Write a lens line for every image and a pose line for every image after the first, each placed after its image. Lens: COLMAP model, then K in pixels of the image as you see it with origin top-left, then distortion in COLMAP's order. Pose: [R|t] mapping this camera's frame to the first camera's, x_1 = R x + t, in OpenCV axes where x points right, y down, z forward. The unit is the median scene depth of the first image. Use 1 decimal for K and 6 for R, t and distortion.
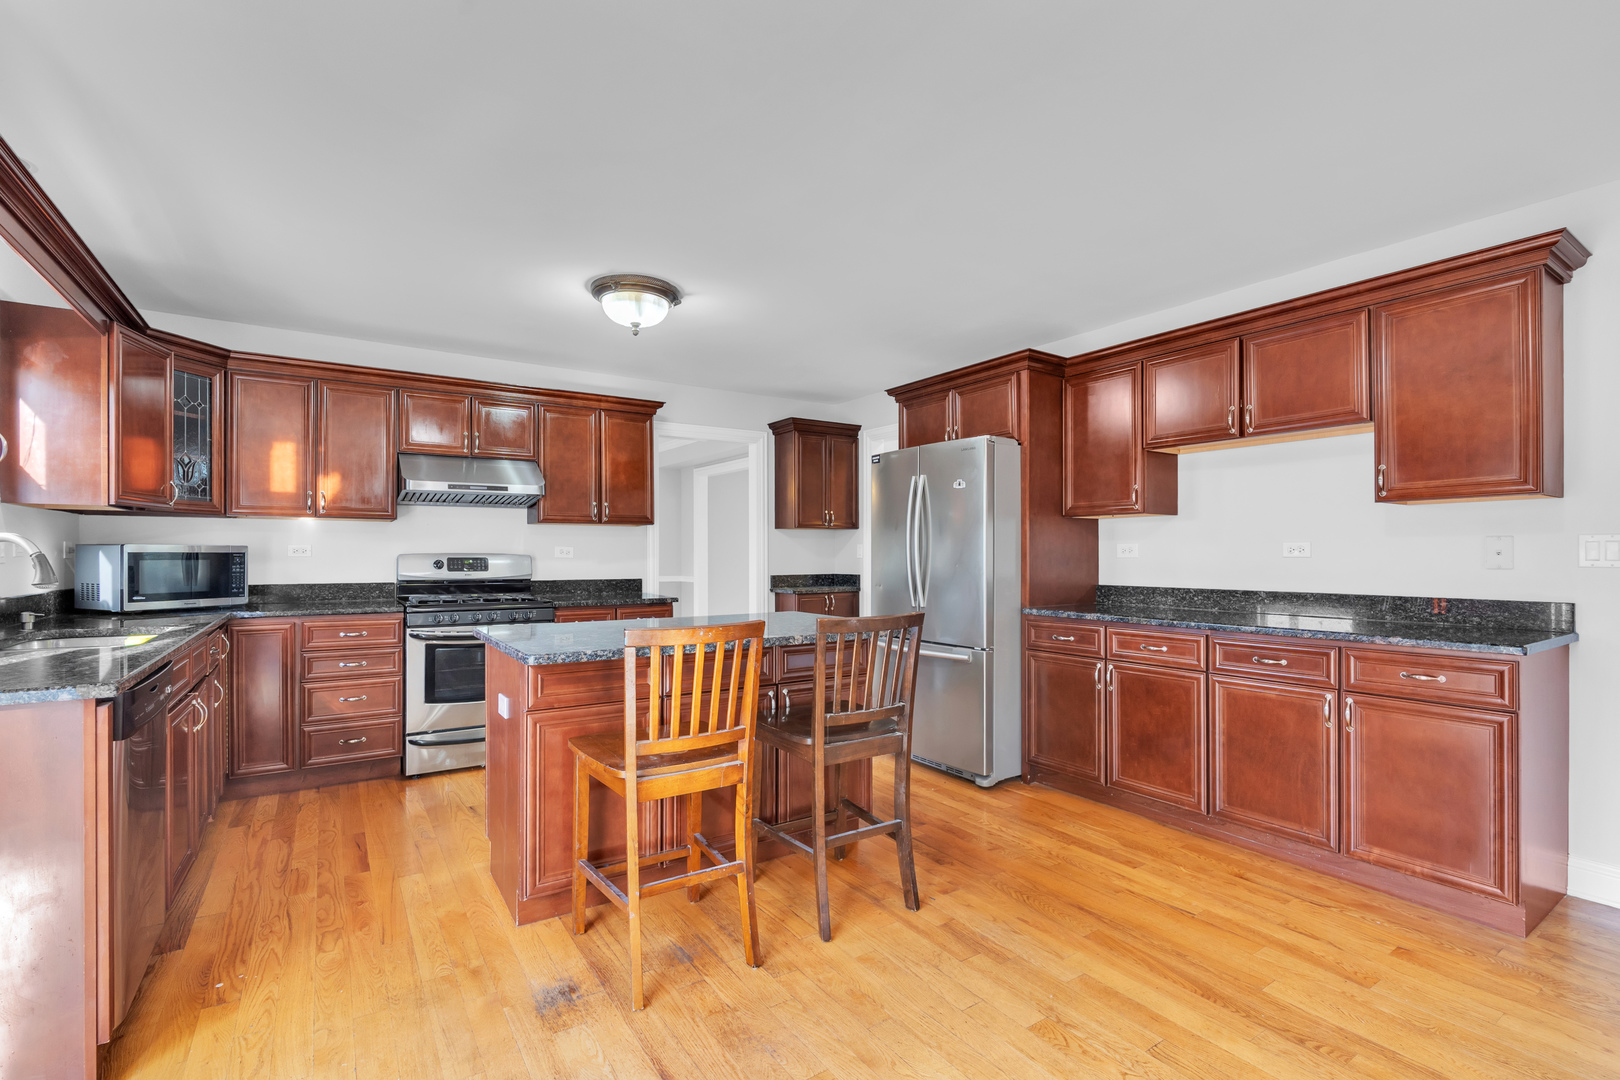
lens RADIAL K [[722.3, 0, 813.5], [0, 722.3, 554.9], [0, 0, 1]] dist [-0.003487, -0.000717]
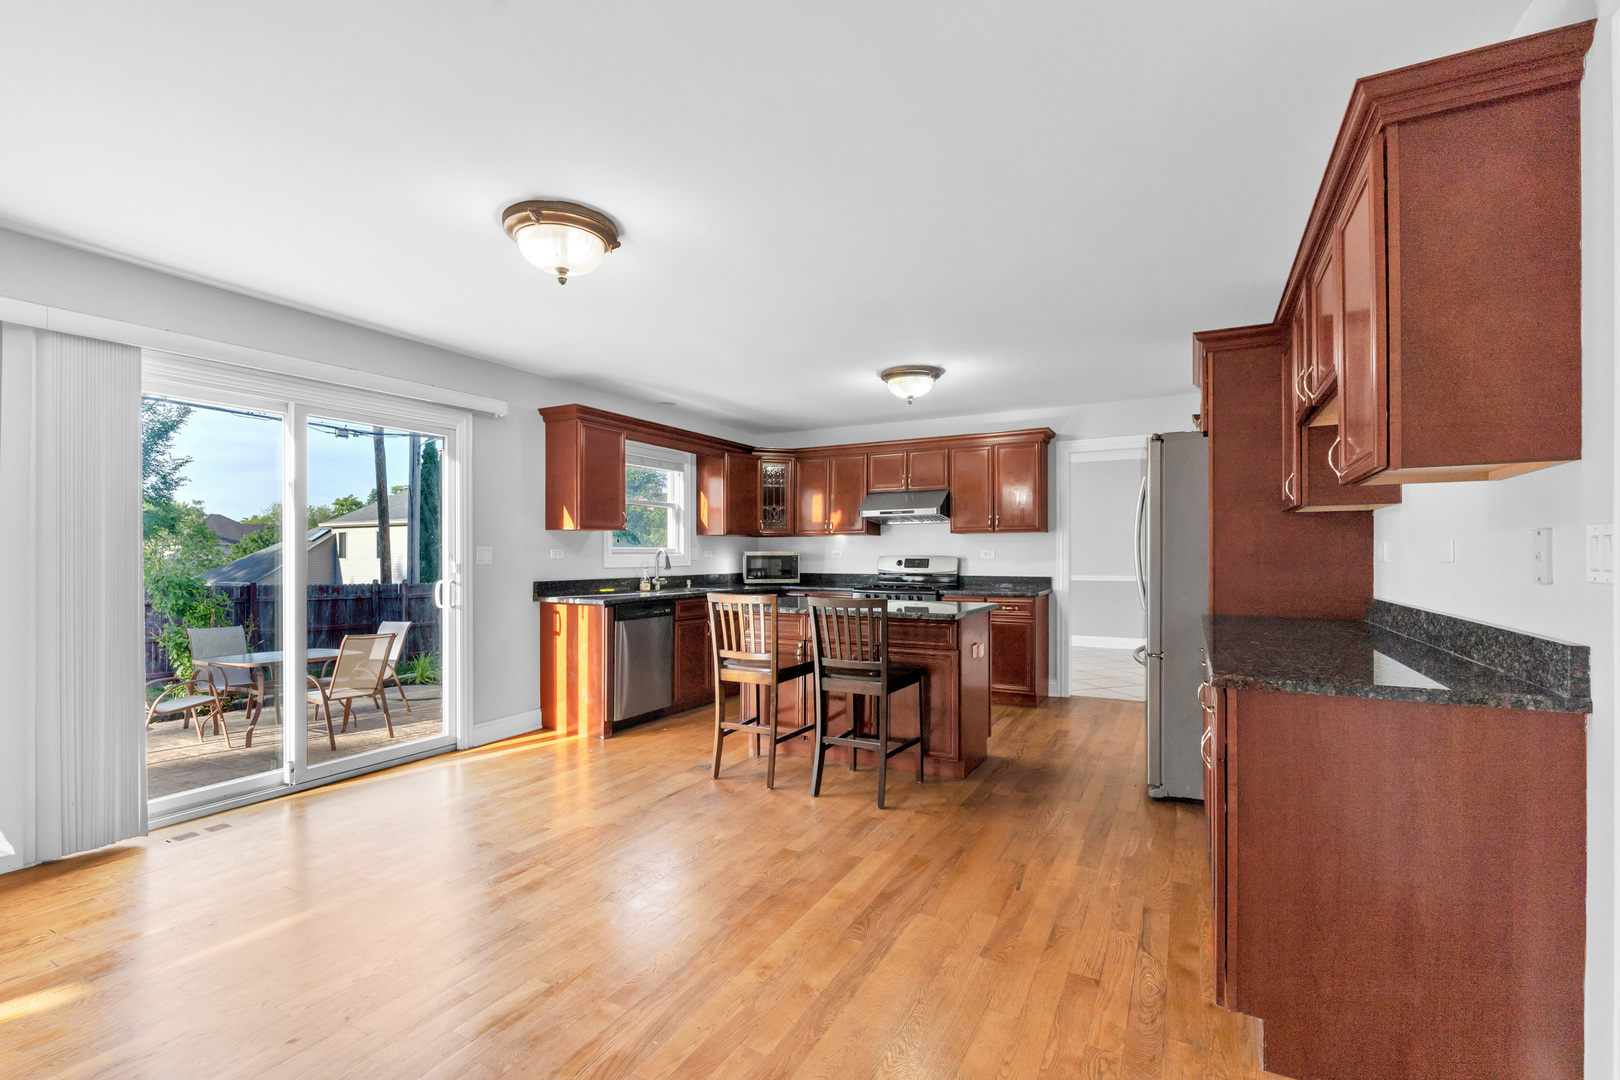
lens RADIAL K [[722.3, 0, 813.5], [0, 722.3, 554.9], [0, 0, 1]] dist [-0.003487, -0.000717]
pose [[0.474804, -0.001014, -0.880091, 1.262924], [0.000004, 0.999999, -0.001150, -0.003530], [0.880091, 0.000542, 0.474804, 0.202402]]
